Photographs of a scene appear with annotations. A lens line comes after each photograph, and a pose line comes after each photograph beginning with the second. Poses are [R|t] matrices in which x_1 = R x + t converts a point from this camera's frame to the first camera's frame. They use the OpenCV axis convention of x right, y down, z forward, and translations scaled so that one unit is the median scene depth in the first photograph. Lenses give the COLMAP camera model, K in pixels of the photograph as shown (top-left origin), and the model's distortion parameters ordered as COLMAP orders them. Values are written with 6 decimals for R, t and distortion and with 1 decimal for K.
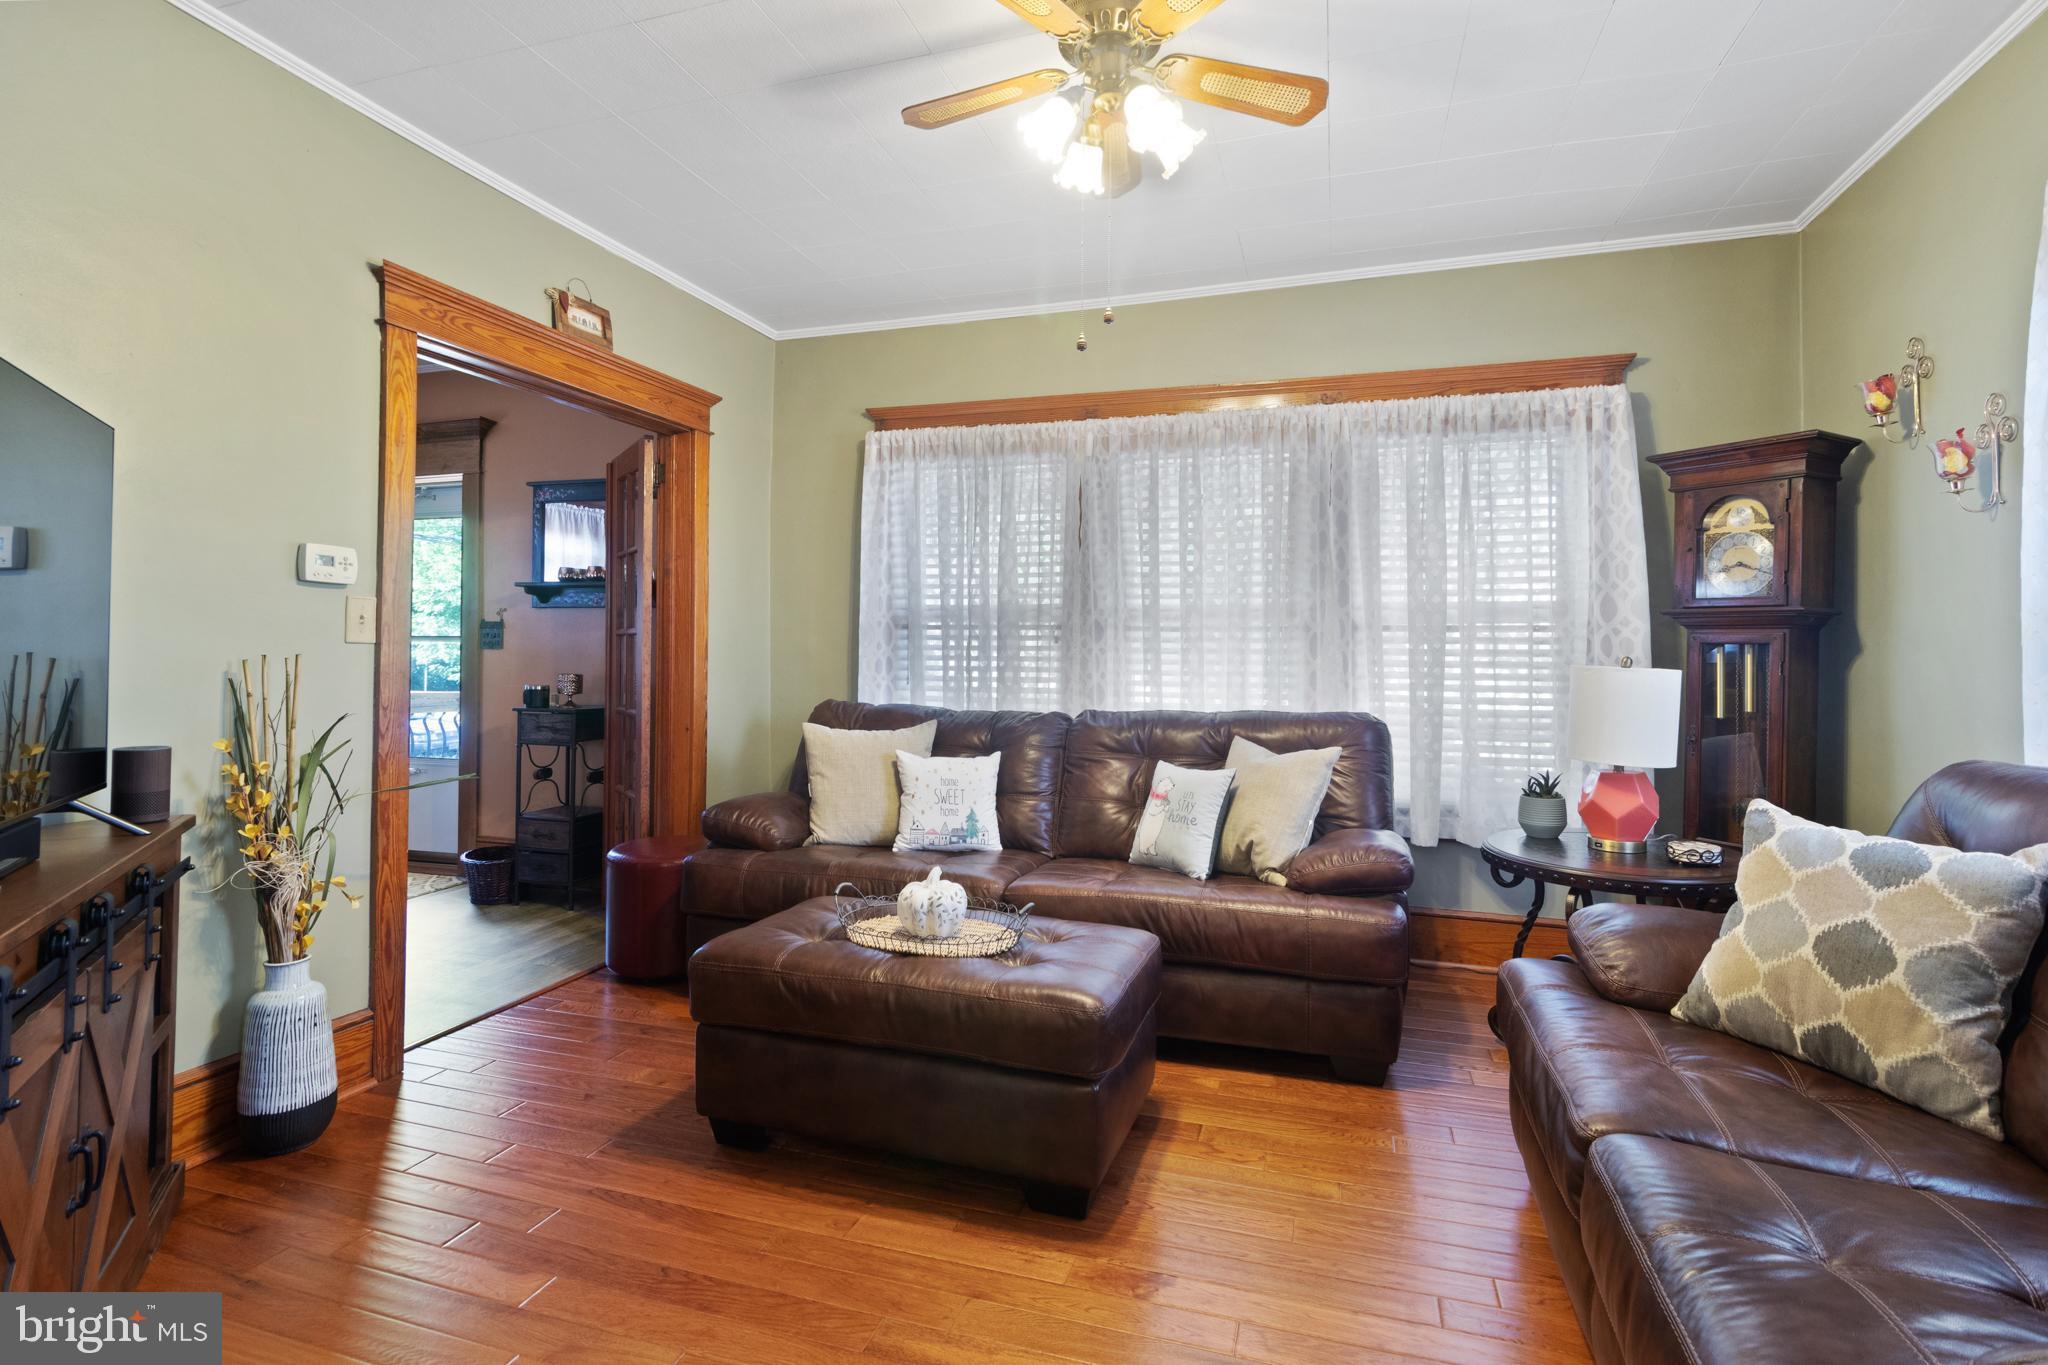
lens RADIAL K [[934.2, 0, 1028.0], [0, 934.2, 669.4], [0, 0, 1]] dist [0.012615, -0.011766]
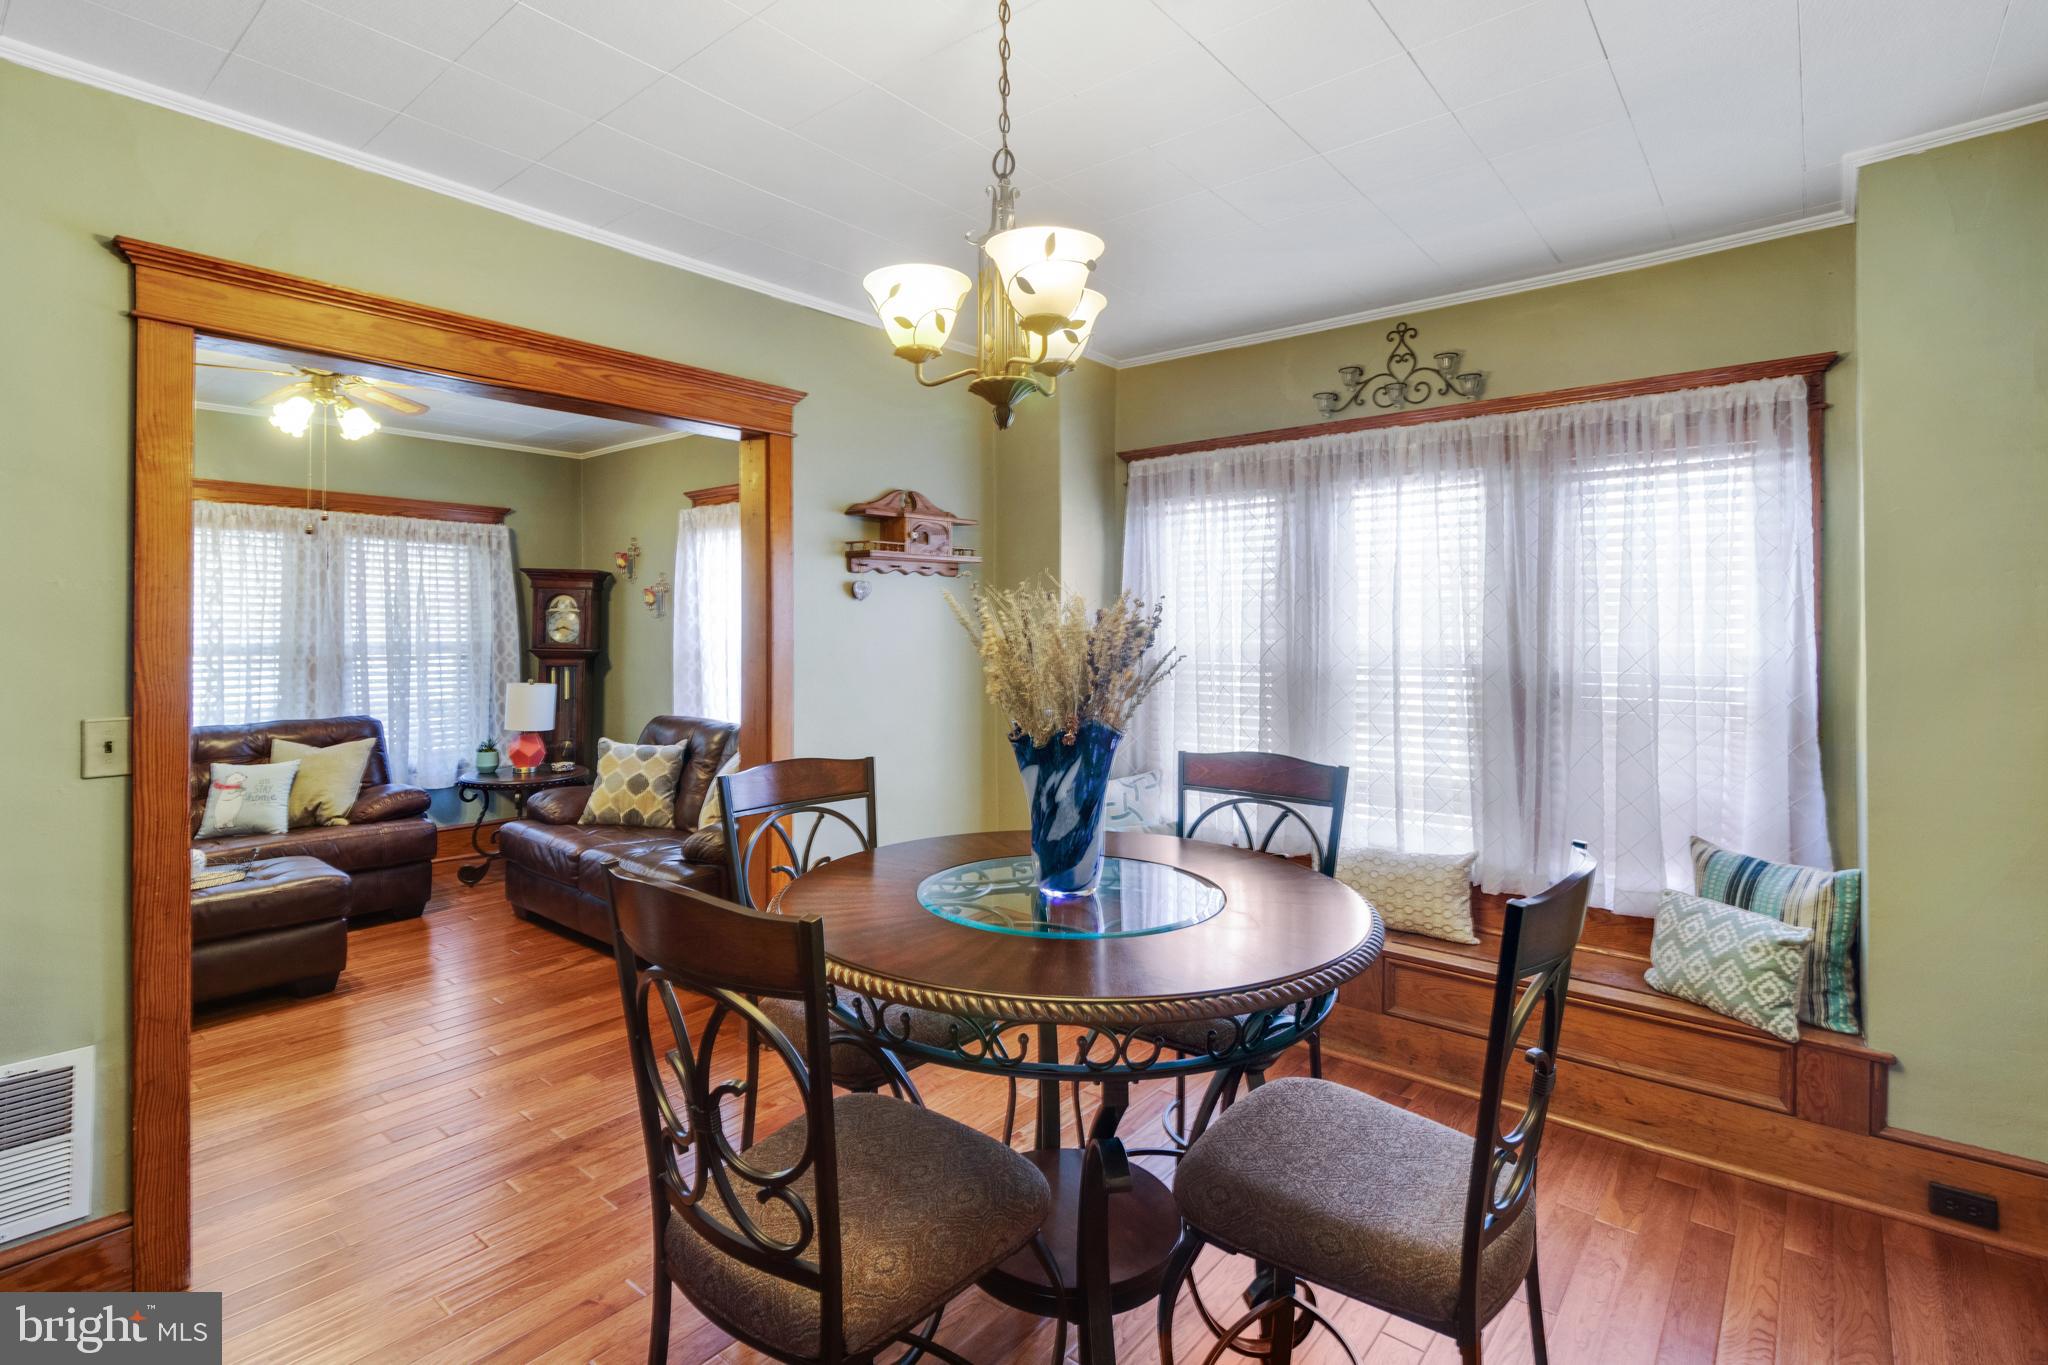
lens RADIAL K [[967.4, 0, 1025.0], [0, 967.4, 624.4], [0, 0, 1]] dist [0.012223, 0.000150]
pose [[0.353208, 0.002100, 0.935542, -0.891177], [0.001993, 0.999994, -0.002997, -0.112160], [-0.935543, 0.002923, 0.353202, -0.710626]]
